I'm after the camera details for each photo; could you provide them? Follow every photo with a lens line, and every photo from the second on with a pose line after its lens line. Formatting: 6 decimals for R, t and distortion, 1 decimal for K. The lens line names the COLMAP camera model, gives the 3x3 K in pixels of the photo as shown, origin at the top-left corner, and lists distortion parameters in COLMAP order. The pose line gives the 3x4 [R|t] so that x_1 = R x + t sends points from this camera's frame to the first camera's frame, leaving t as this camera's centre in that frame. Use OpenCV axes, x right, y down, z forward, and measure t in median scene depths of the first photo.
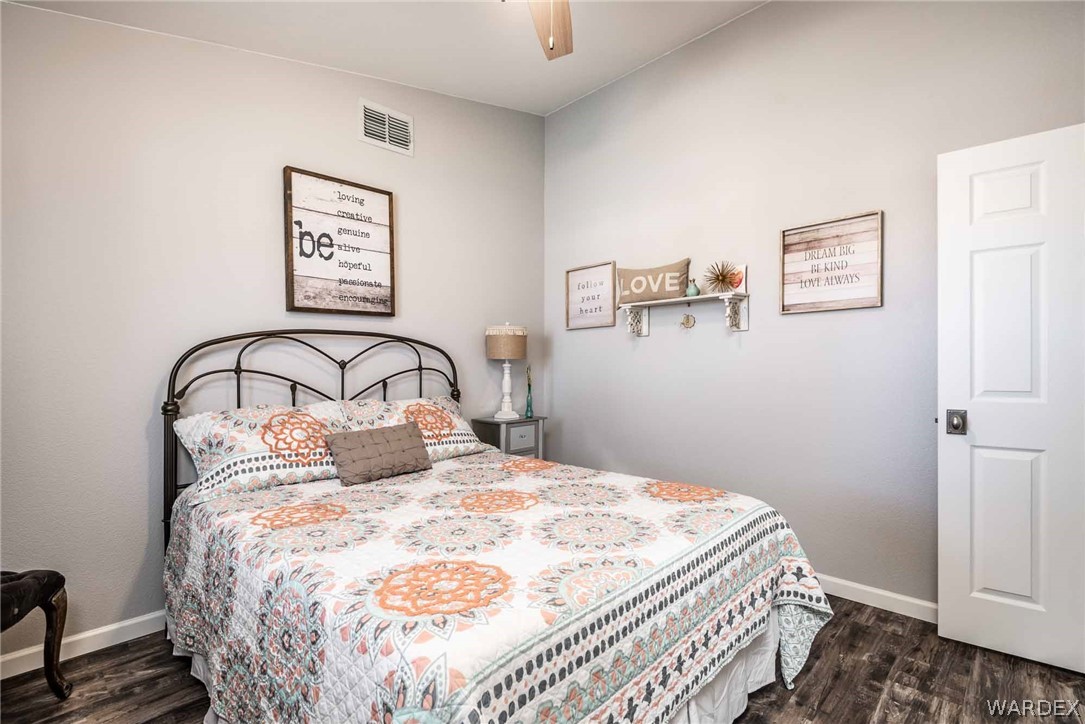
lens RADIAL K [[490.5, 0, 542.5], [0, 490.5, 362.0], [0, 0, 1]] dist [0.027803, -0.016939]
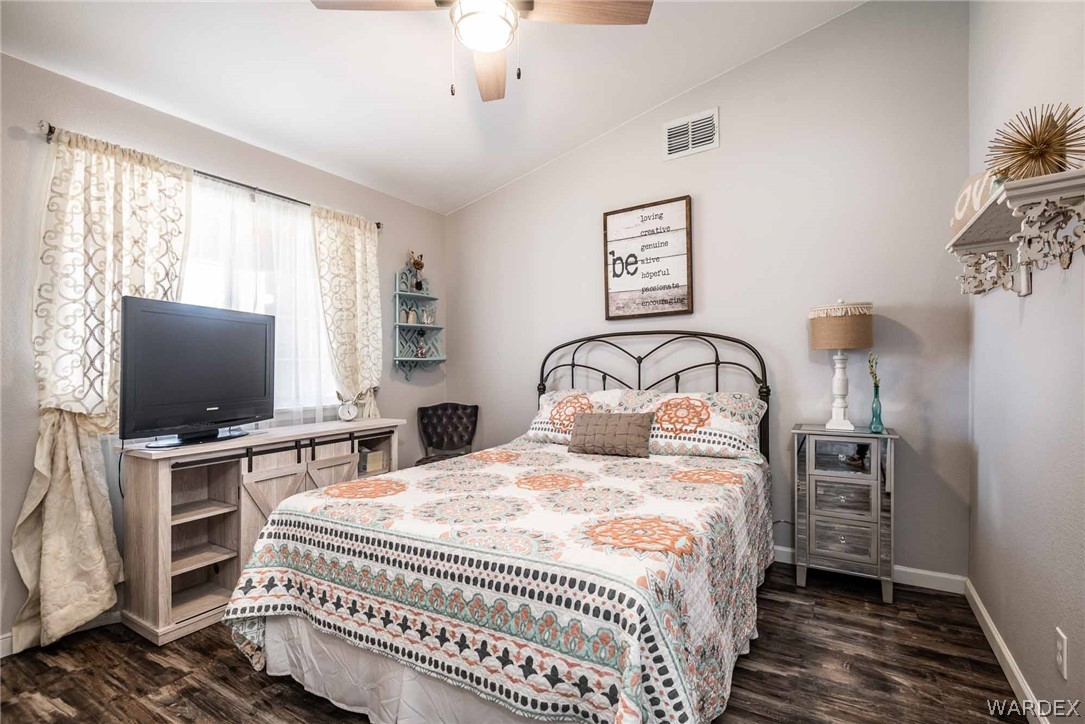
lens RADIAL K [[494.9, 0, 545.6], [0, 494.9, 349.0], [0, 0, 1]] dist [0.034101, -0.027043]
pose [[0.233498, -0.012845, -0.972273, 0.708293], [0.030333, 0.999522, -0.005920, -0.020219], [0.971884, -0.028109, 0.233776, 0.482369]]
